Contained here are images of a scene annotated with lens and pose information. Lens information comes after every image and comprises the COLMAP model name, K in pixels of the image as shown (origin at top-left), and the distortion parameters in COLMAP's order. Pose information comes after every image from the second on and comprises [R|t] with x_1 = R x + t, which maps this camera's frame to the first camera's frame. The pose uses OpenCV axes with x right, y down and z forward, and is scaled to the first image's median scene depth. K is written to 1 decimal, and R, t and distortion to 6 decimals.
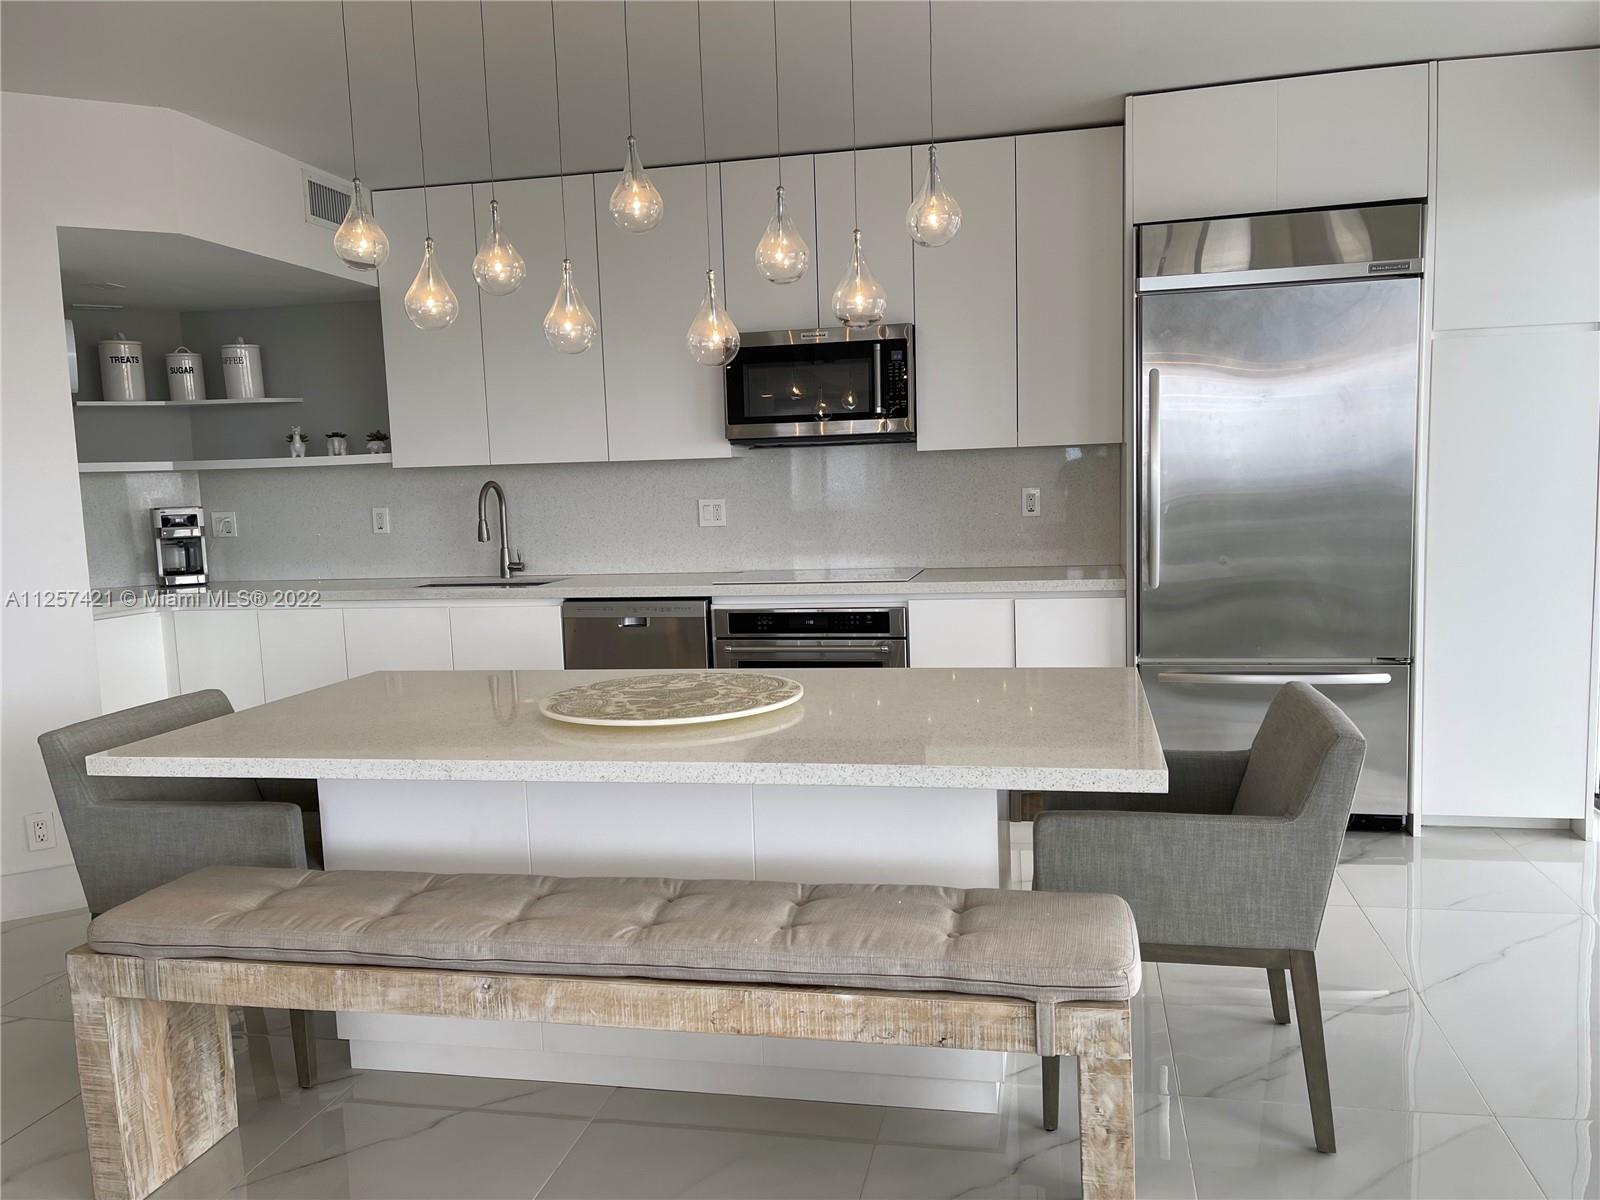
lens RADIAL K [[1210.6, 0, 806.4], [0, 1210.6, 600.1], [0, 0, 1]] dist [0.050875, -0.051386]
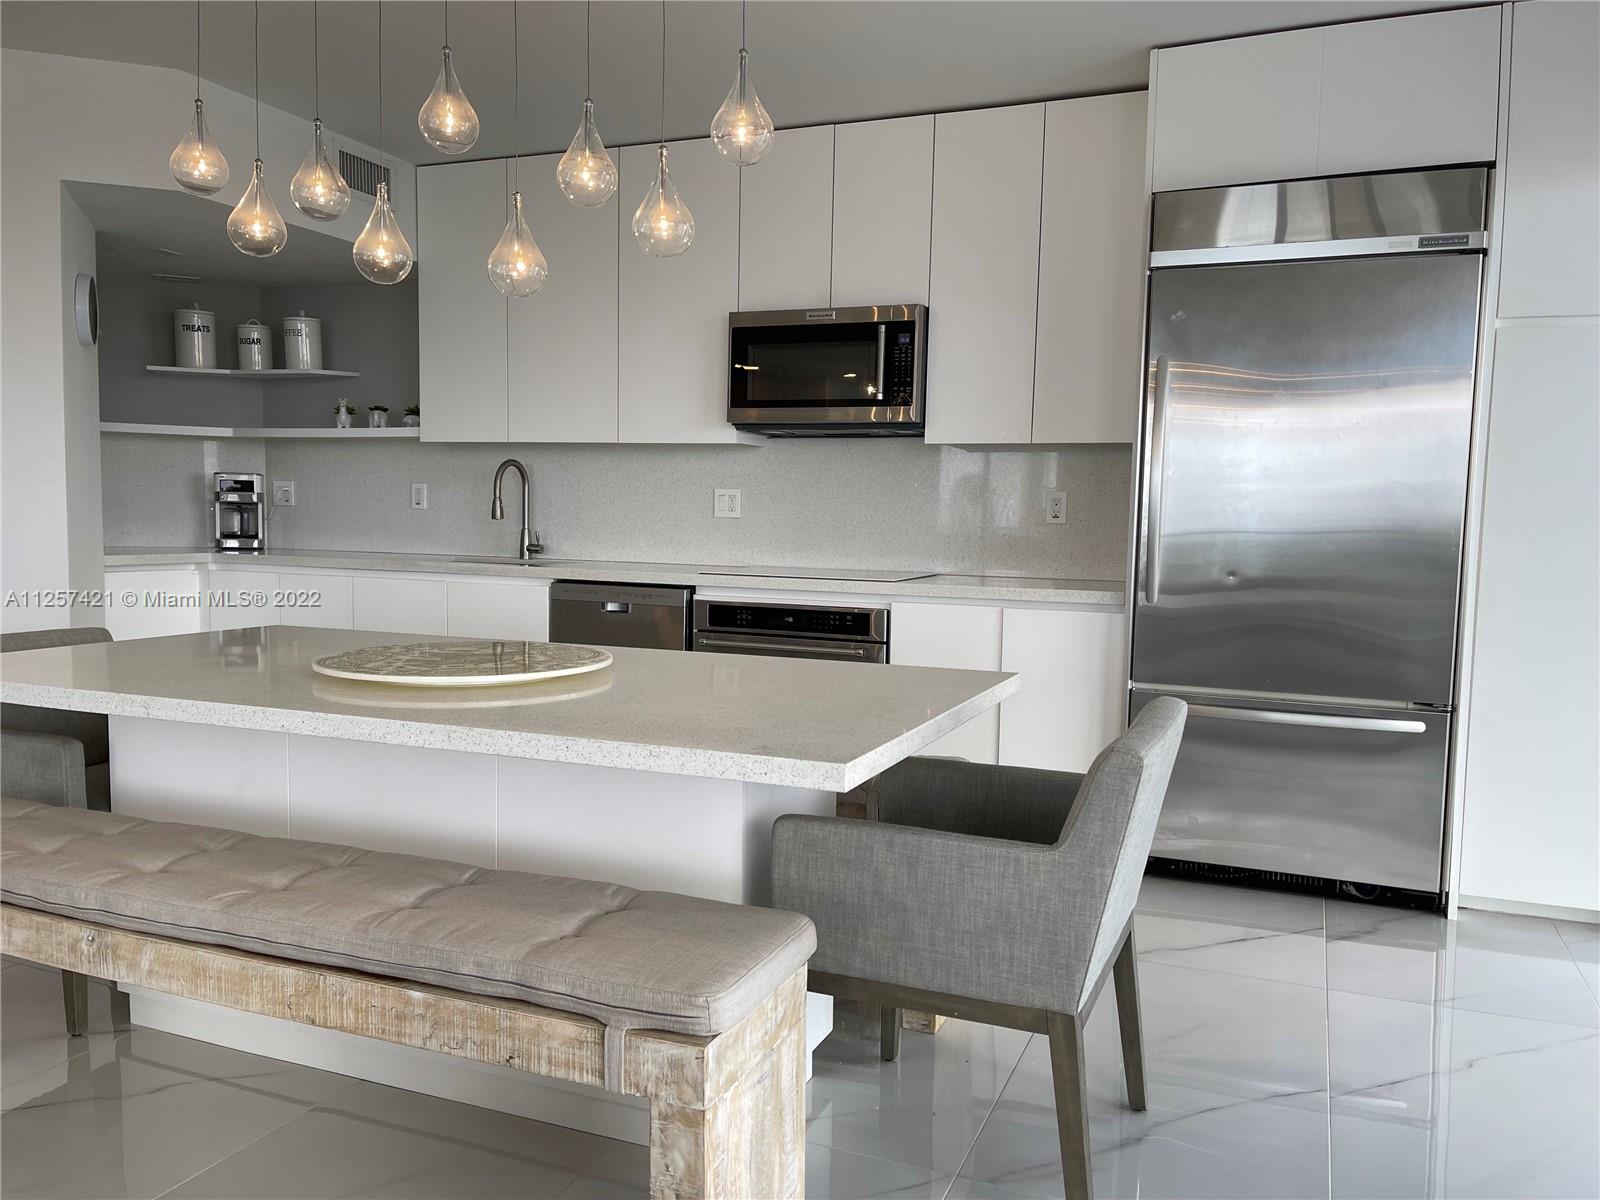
lens RADIAL K [[1210.6, 0, 810.0], [0, 1210.6, 599.8], [0, 0, 1]] dist [0.050875, -0.051386]
pose [[0.982809, 0.066577, -0.172202, 0.199622], [-0.070900, 0.997301, -0.019072, 0.022431], [0.170468, 0.030953, 0.984877, 0.092383]]
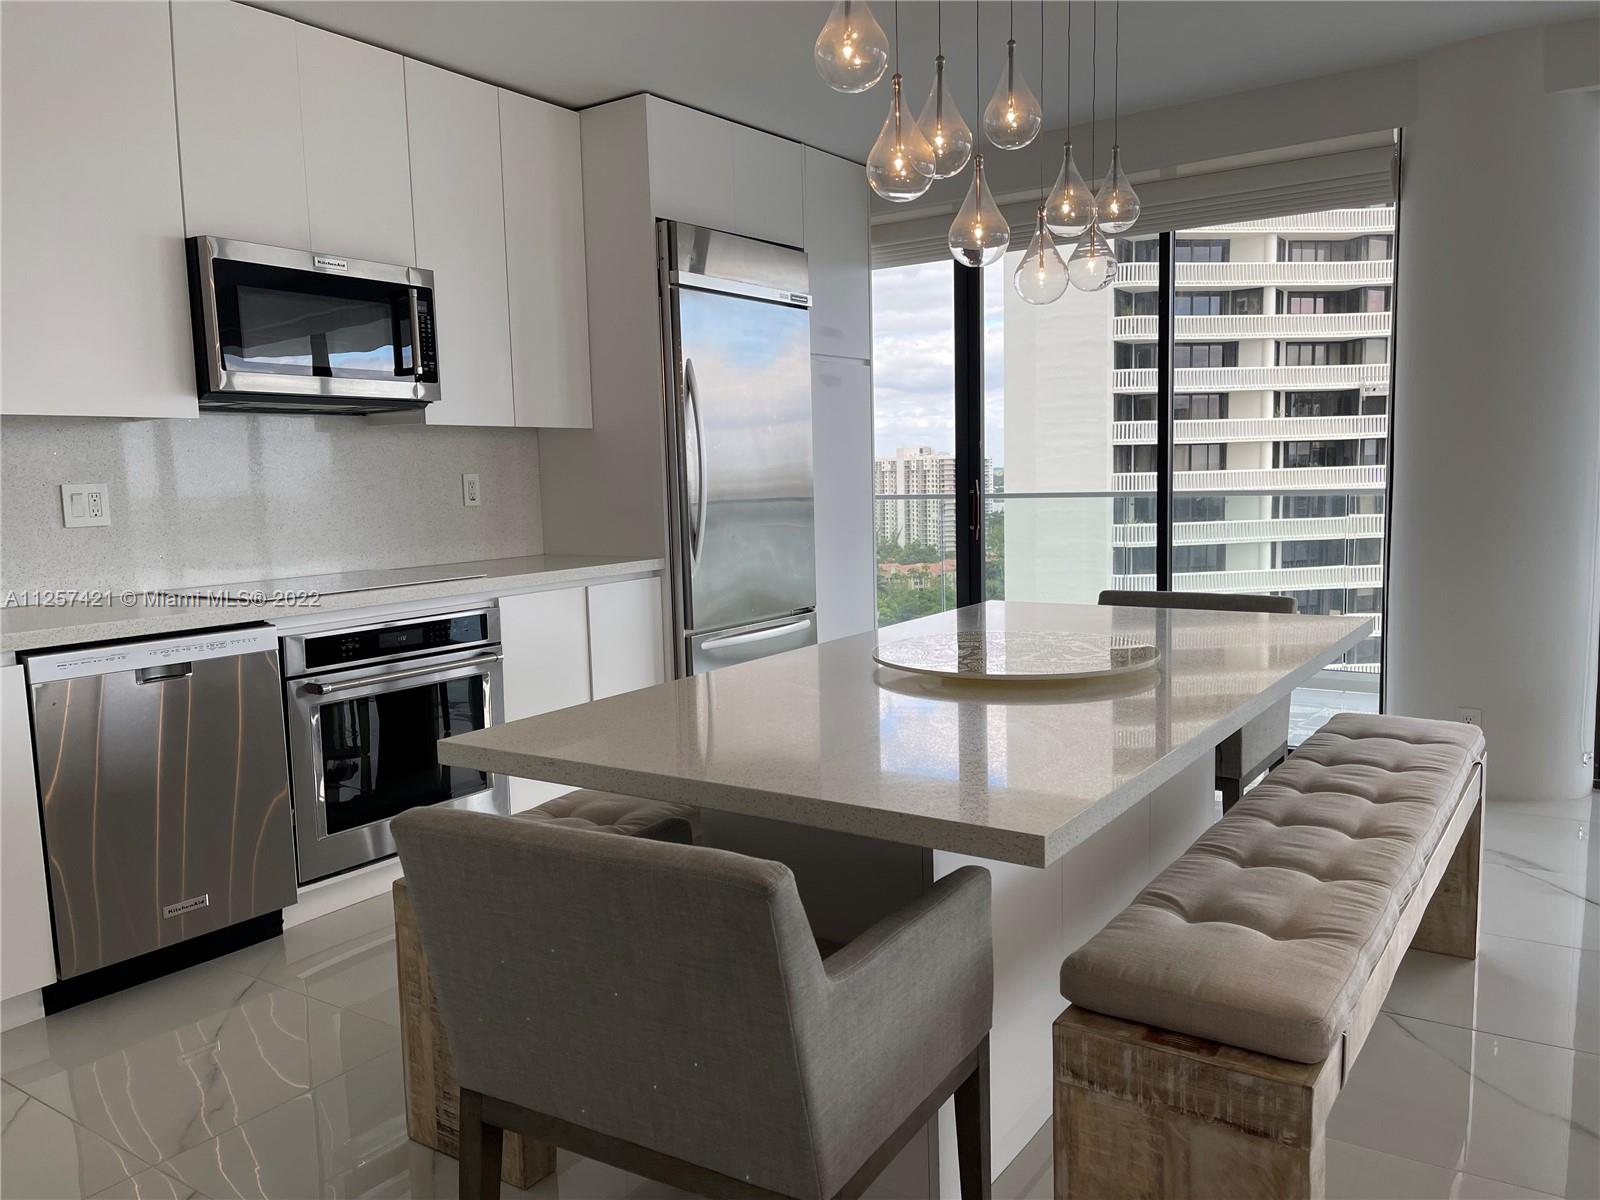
lens RADIAL K [[1210.6, 0, 801.3], [0, 1210.6, 594.7], [0, 0, 1]] dist [0.050875, -0.051386]
pose [[0.371676, -0.071430, 0.925611, -0.688306], [0.106566, 0.993728, 0.033895, -0.009210], [-0.922226, 0.086041, 0.376957, 0.529876]]
